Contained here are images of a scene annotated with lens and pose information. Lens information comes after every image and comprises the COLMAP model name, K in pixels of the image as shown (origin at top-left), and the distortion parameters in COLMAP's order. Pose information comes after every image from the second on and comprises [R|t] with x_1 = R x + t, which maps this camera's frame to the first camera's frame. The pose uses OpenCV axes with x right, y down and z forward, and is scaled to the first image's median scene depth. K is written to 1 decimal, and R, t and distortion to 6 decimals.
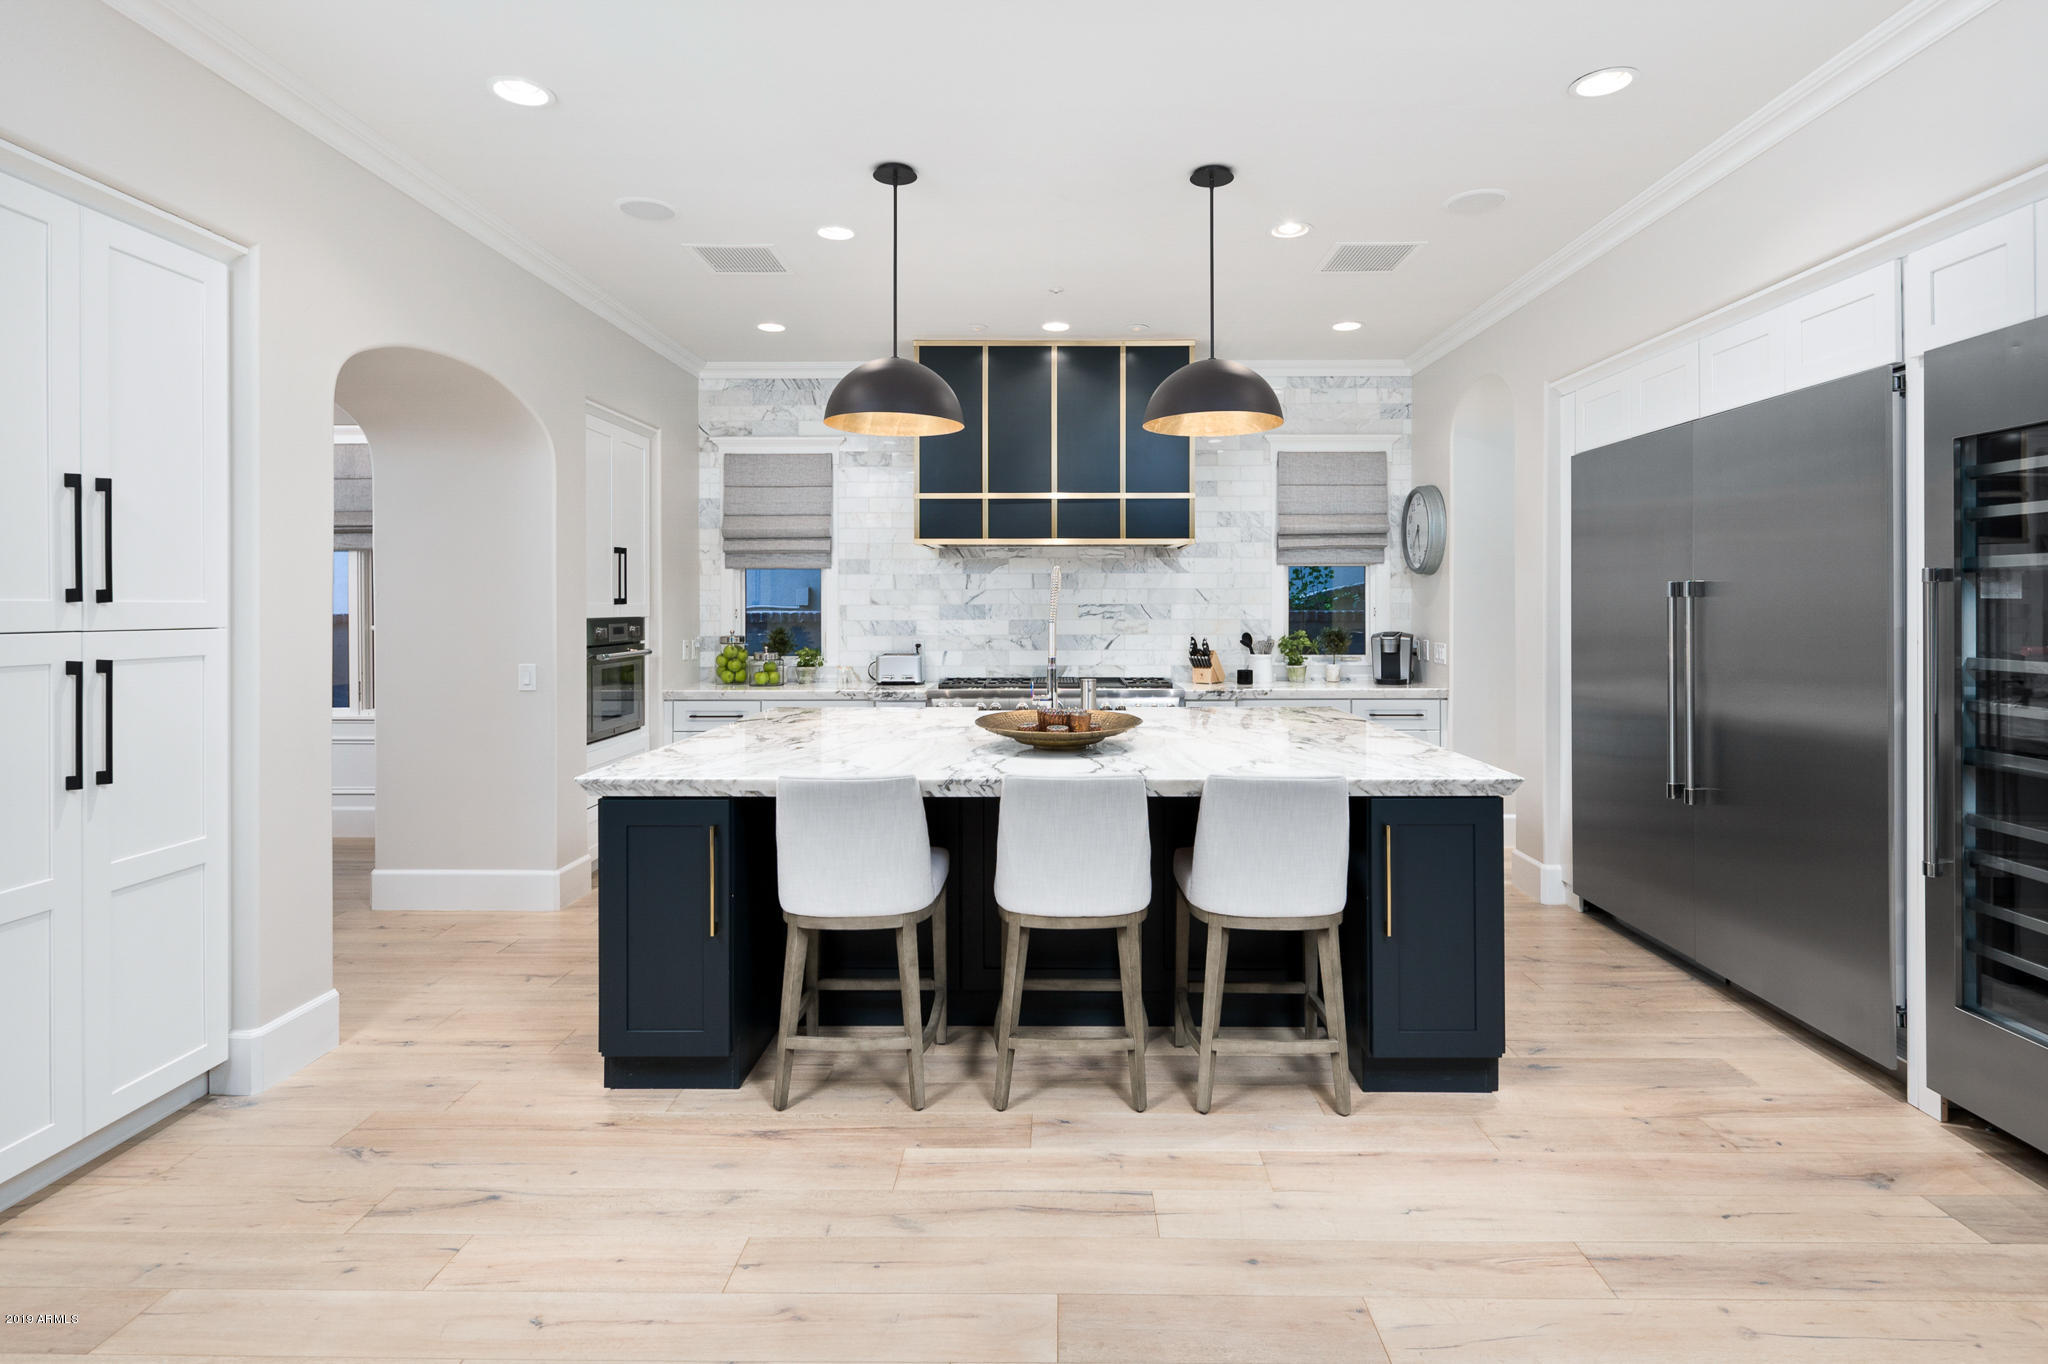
lens RADIAL K [[935.5, 0, 1079.4], [0, 935.5, 606.1], [0, 0, 1]] dist [-0.003695, 0.000226]
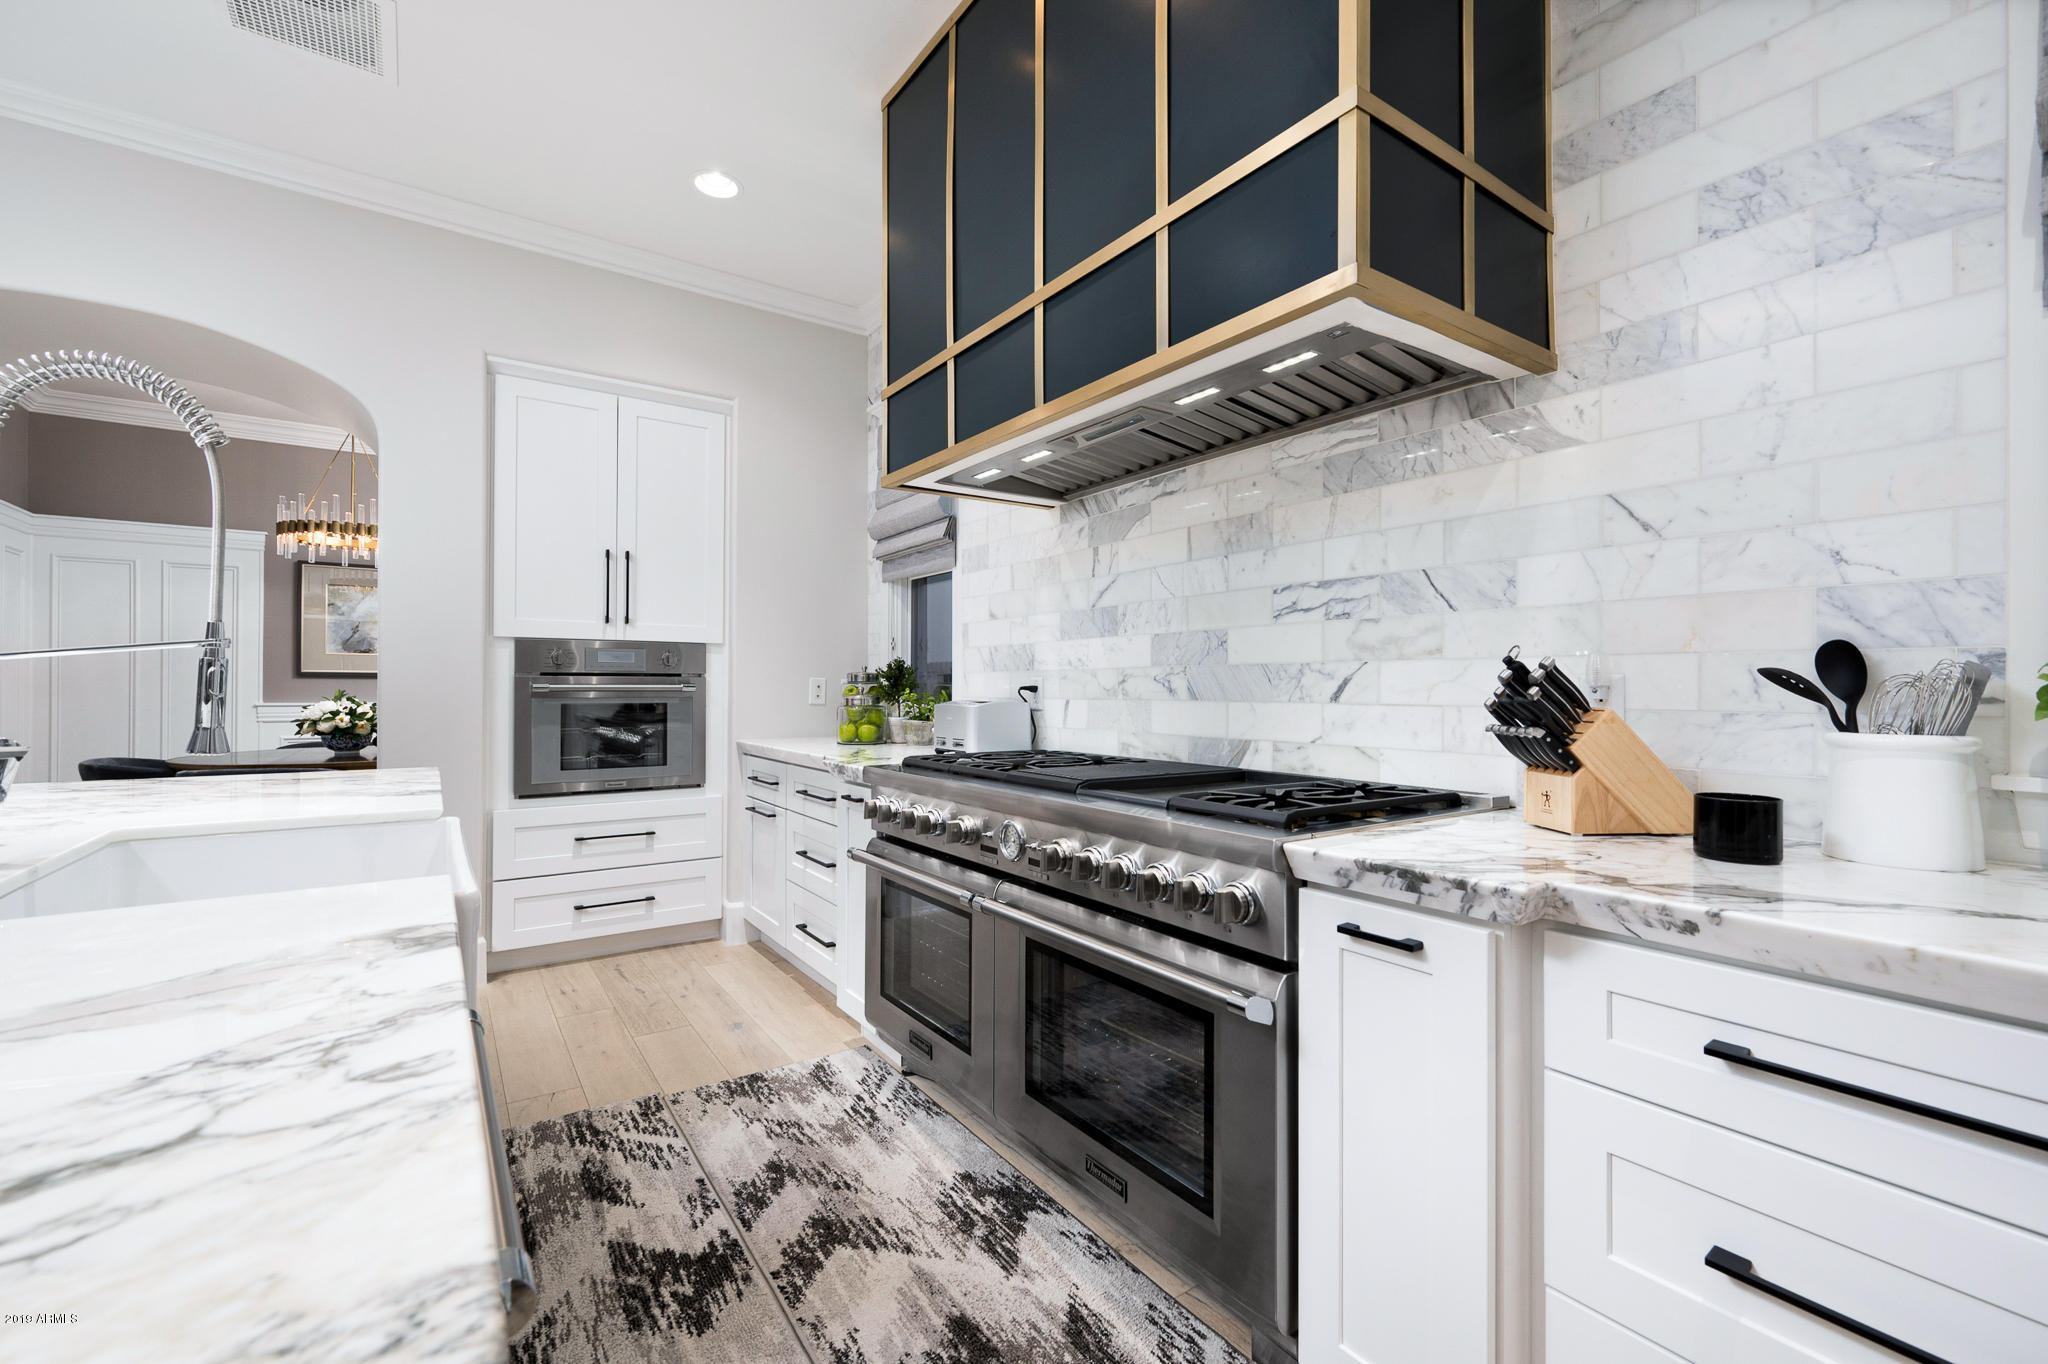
lens RADIAL K [[861.9, 0, 1030.3], [0, 861.9, 683.3], [0, 0, 1]] dist [0.001541, -0.000111]
pose [[0.573014, -0.001763, -0.819543, 0.239637], [-0.002884, 0.999987, -0.004167, 0.040821], [0.819540, 0.004751, 0.573002, 0.707470]]
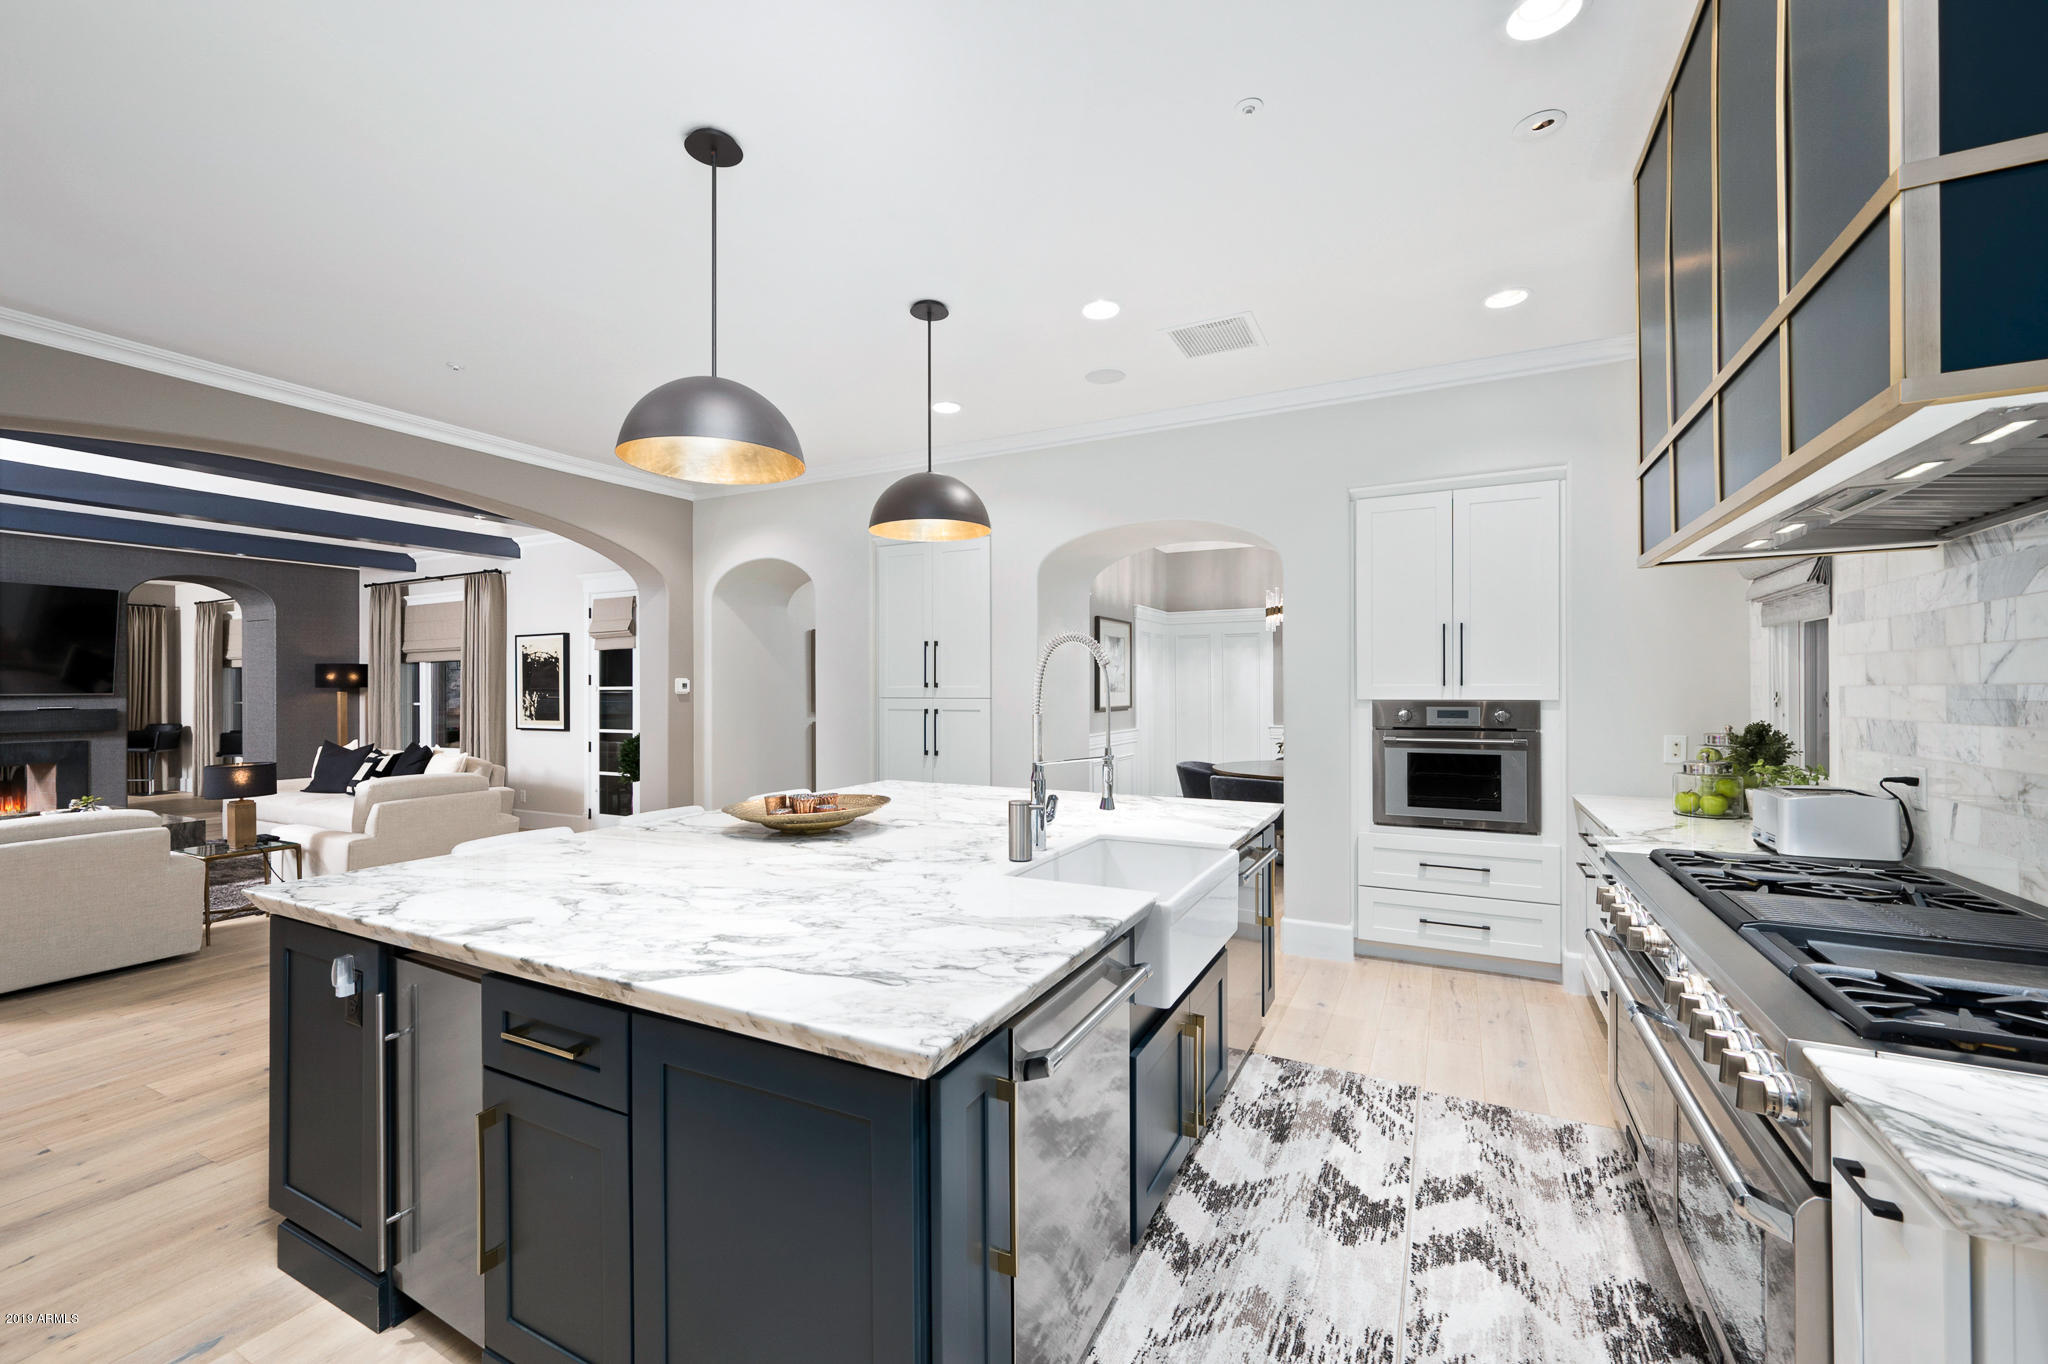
lens RADIAL K [[836.1, 0, 1023.7], [0, 836.1, 687.5], [0, 0, 1]] dist [-0.001287, 0.000191]
pose [[-0.454831, 0.001616, -0.890576, 0.346050], [0.002286, 0.999997, 0.000647, -0.001647], [0.890575, -0.001742, -0.454833, 0.812168]]
